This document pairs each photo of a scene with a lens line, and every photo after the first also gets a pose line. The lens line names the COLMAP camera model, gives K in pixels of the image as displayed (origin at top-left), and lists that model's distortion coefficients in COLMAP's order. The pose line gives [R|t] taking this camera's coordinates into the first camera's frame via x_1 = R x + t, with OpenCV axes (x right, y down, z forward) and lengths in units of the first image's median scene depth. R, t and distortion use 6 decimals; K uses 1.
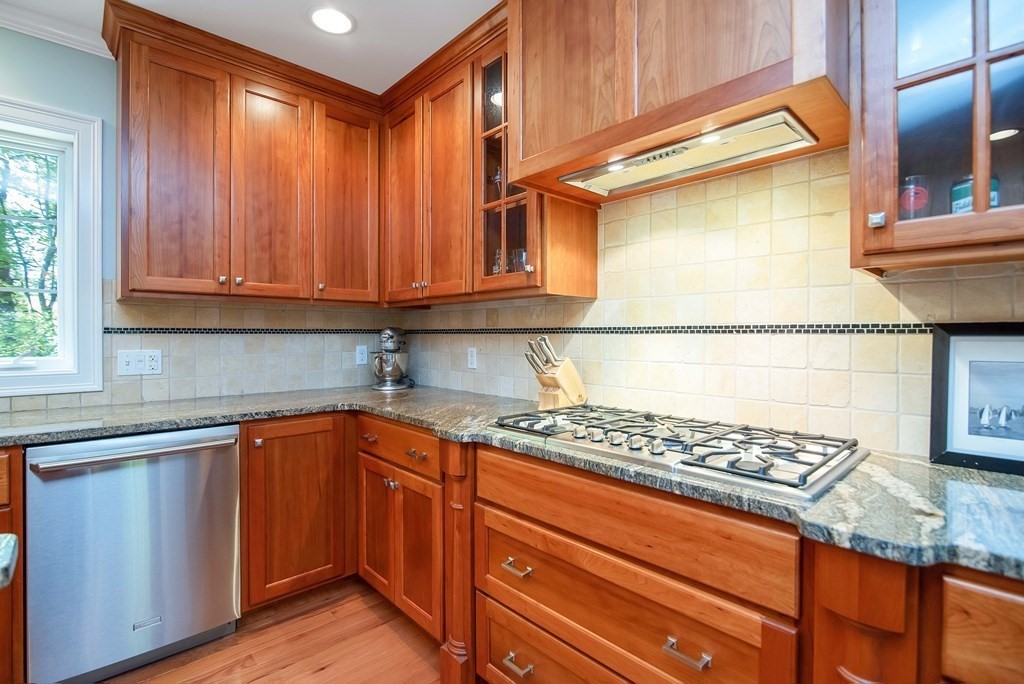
lens RADIAL K [[466.1, 0, 510.9], [0, 466.1, 338.4], [0, 0, 1]] dist [-0.017958, -0.000062]
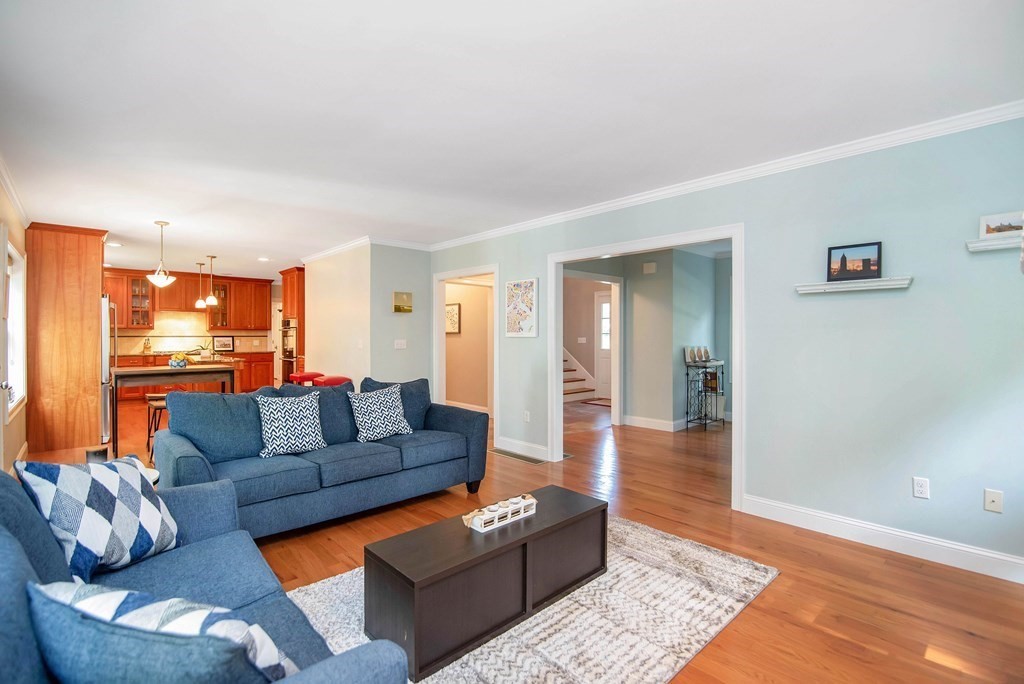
lens RADIAL K [[466.1, 0, 510.9], [0, 466.1, 338.4], [0, 0, 1]] dist [-0.017958, -0.000062]
pose [[0.007271, -0.012961, 0.999890, -4.527545], [0.005045, 0.999904, 0.012925, -0.039700], [-0.999961, 0.004950, 0.007336, -2.734913]]
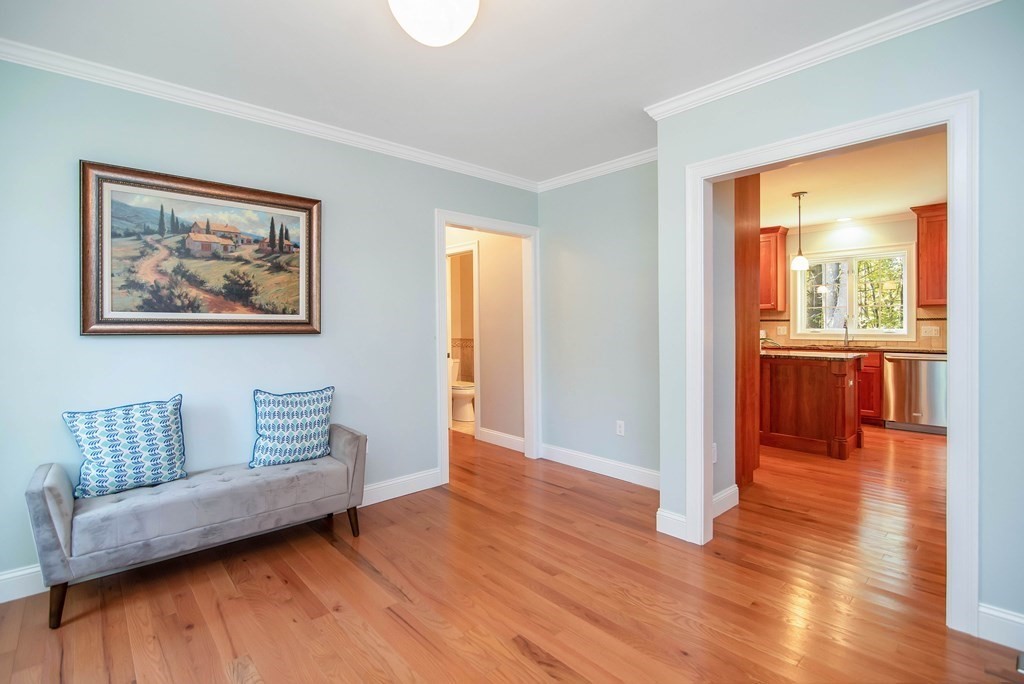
lens RADIAL K [[474.8, 0, 508.6], [0, 474.8, 328.3], [0, 0, 1]] dist [-0.011682, -0.000383]
pose [[-0.019070, 0.005916, -0.999801, 2.033611], [-0.000729, 0.999982, 0.005931, 0.021674], [0.999818, 0.000842, -0.019065, -1.422826]]
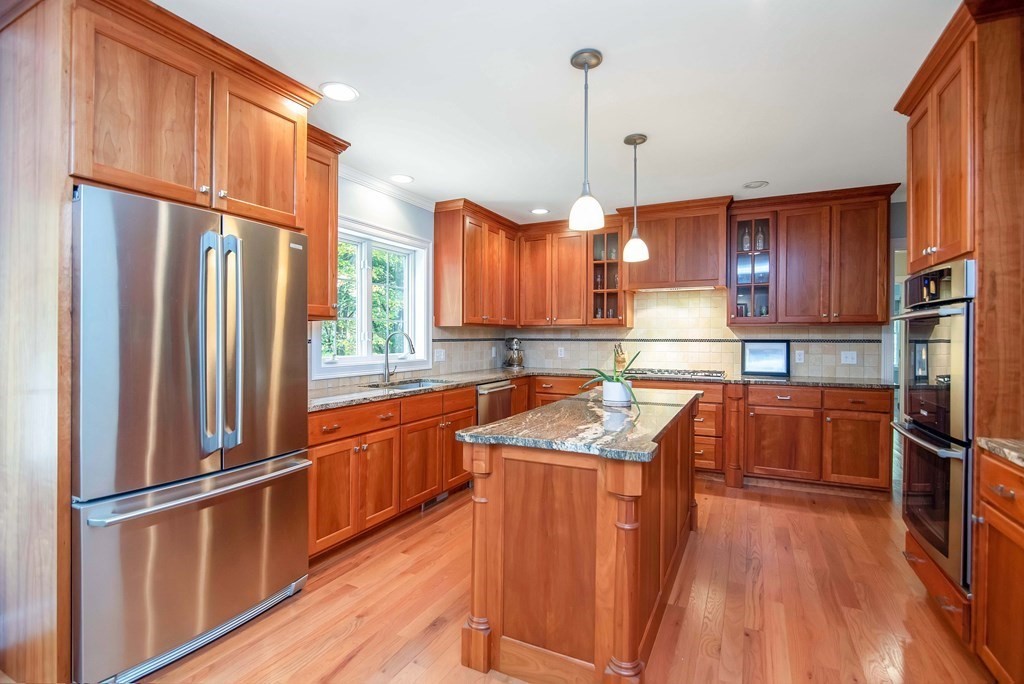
lens RADIAL K [[466.1, 0, 510.9], [0, 466.1, 338.4], [0, 0, 1]] dist [-0.017958, -0.000062]
pose [[0.946321, 0.000779, 0.323227, -1.299006], [0.001452, 0.999977, -0.006661, -0.011274], [-0.323225, 0.006773, 0.946298, -1.233566]]
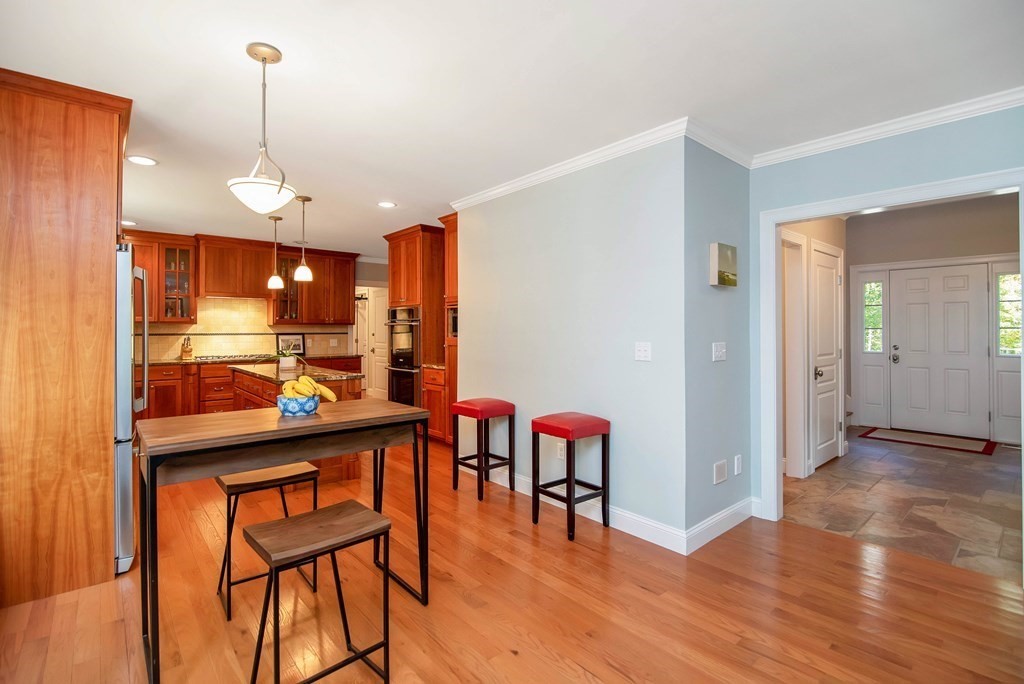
lens RADIAL K [[474.8, 0, 508.6], [0, 474.8, 328.3], [0, 0, 1]] dist [-0.011682, -0.000383]
pose [[0.049117, -0.001270, 0.998792, -2.988730], [0.007665, 0.999970, 0.000894, -0.045095], [-0.998764, 0.007612, 0.049126, -1.363821]]
